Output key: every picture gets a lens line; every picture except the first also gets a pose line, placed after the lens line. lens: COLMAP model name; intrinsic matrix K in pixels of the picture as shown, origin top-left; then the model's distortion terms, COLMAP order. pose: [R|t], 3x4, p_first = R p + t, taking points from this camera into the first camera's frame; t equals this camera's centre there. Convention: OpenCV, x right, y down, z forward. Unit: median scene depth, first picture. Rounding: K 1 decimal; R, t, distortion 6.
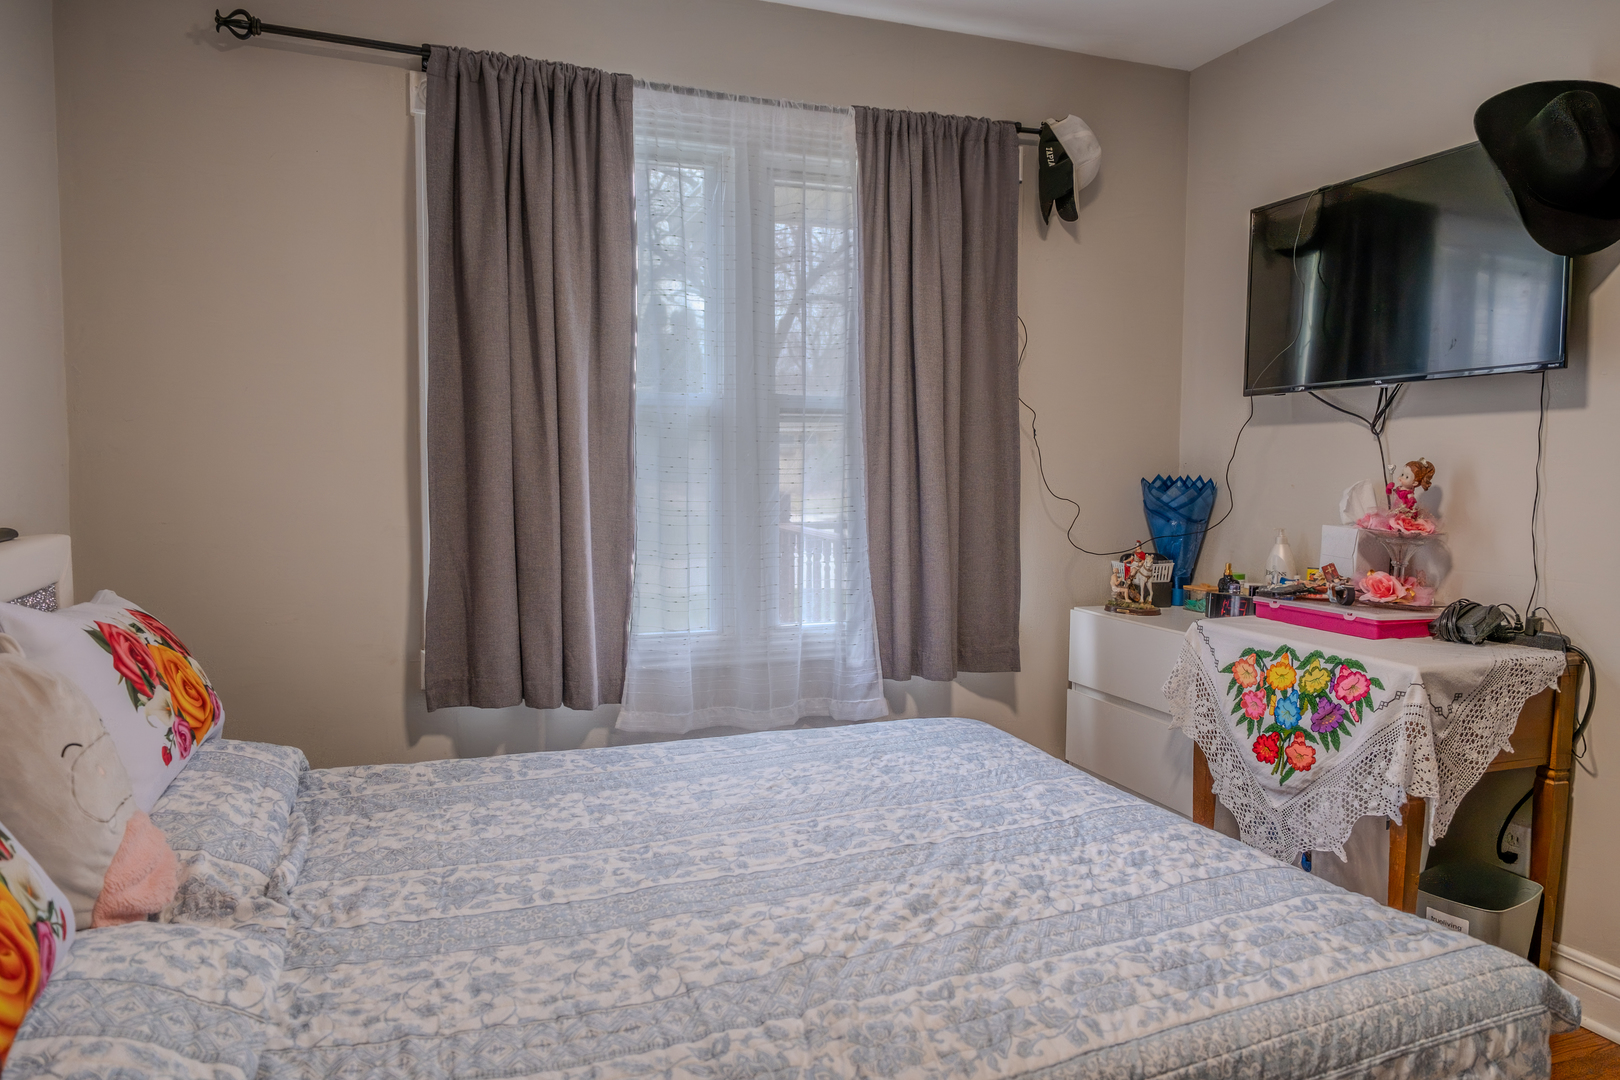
lens RADIAL K [[1092.3, 0, 811.9], [0, 1092.3, 534.7], [0, 0, 1]] dist [-0.016449, -0.002773]
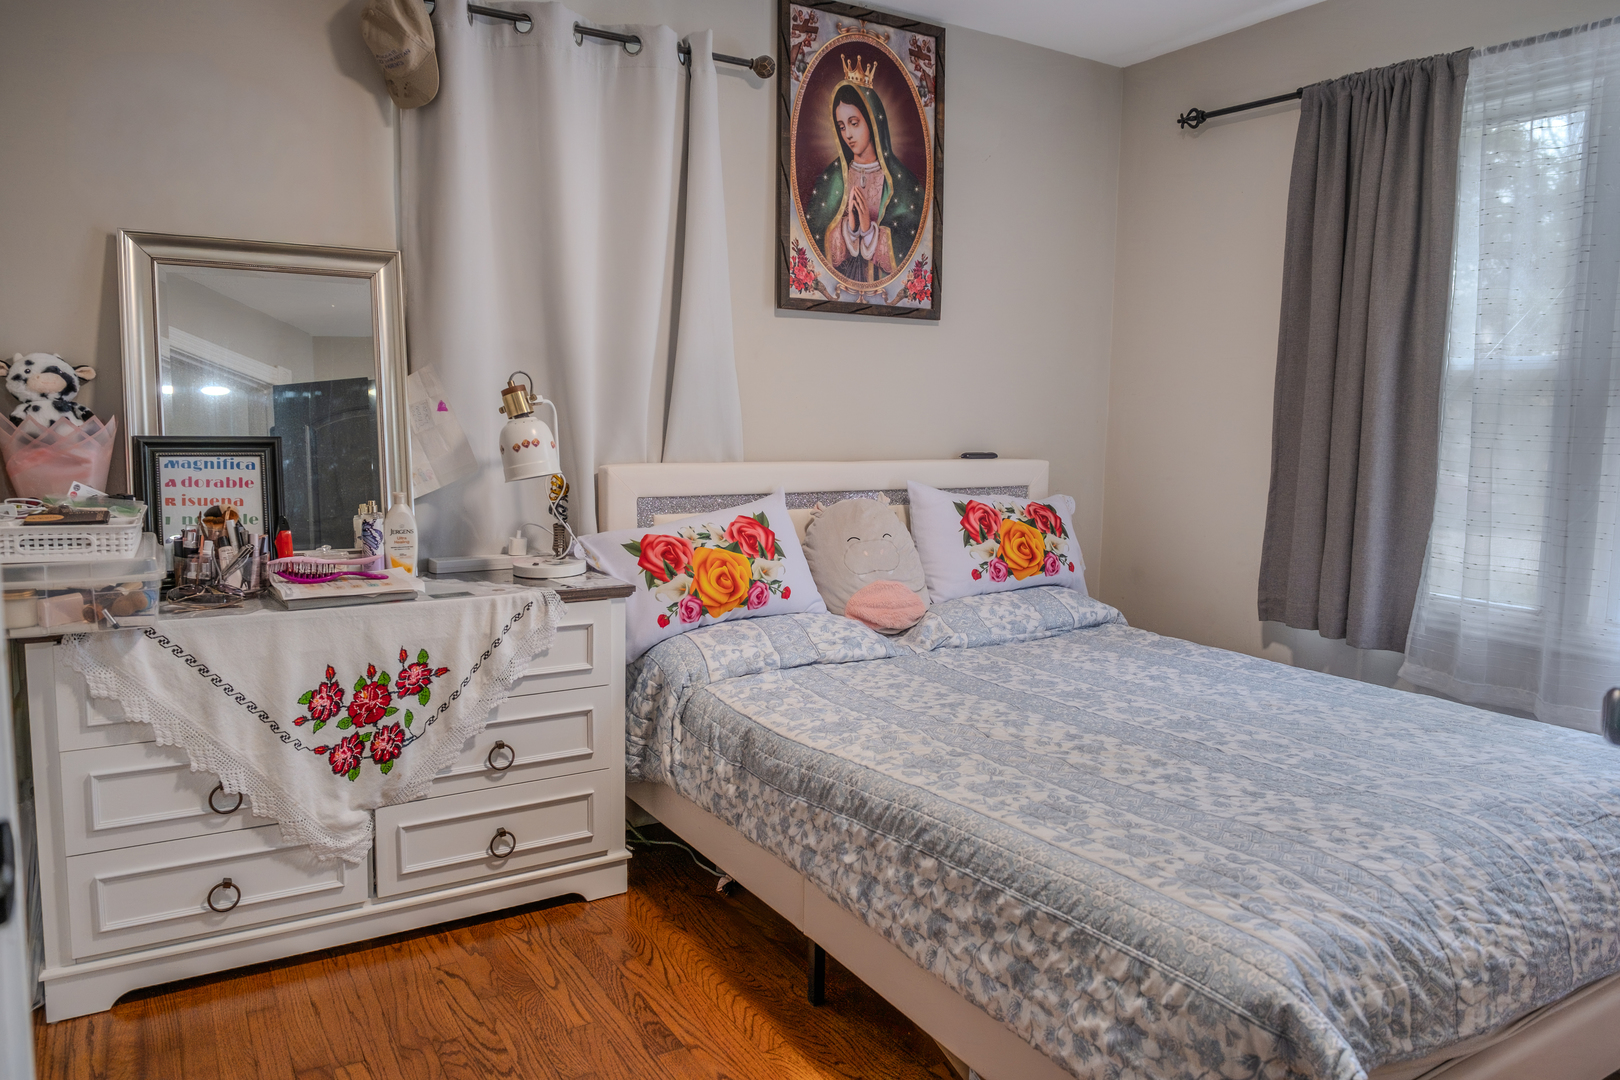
lens RADIAL K [[1092.3, 0, 808.9], [0, 1092.3, 542.8], [0, 0, 1]] dist [-0.016449, -0.002773]
pose [[0.182004, 0.114706, -0.976585, 1.117613], [-0.084412, 0.991329, 0.100706, -0.015288], [0.979668, 0.064106, 0.190108, 0.332198]]
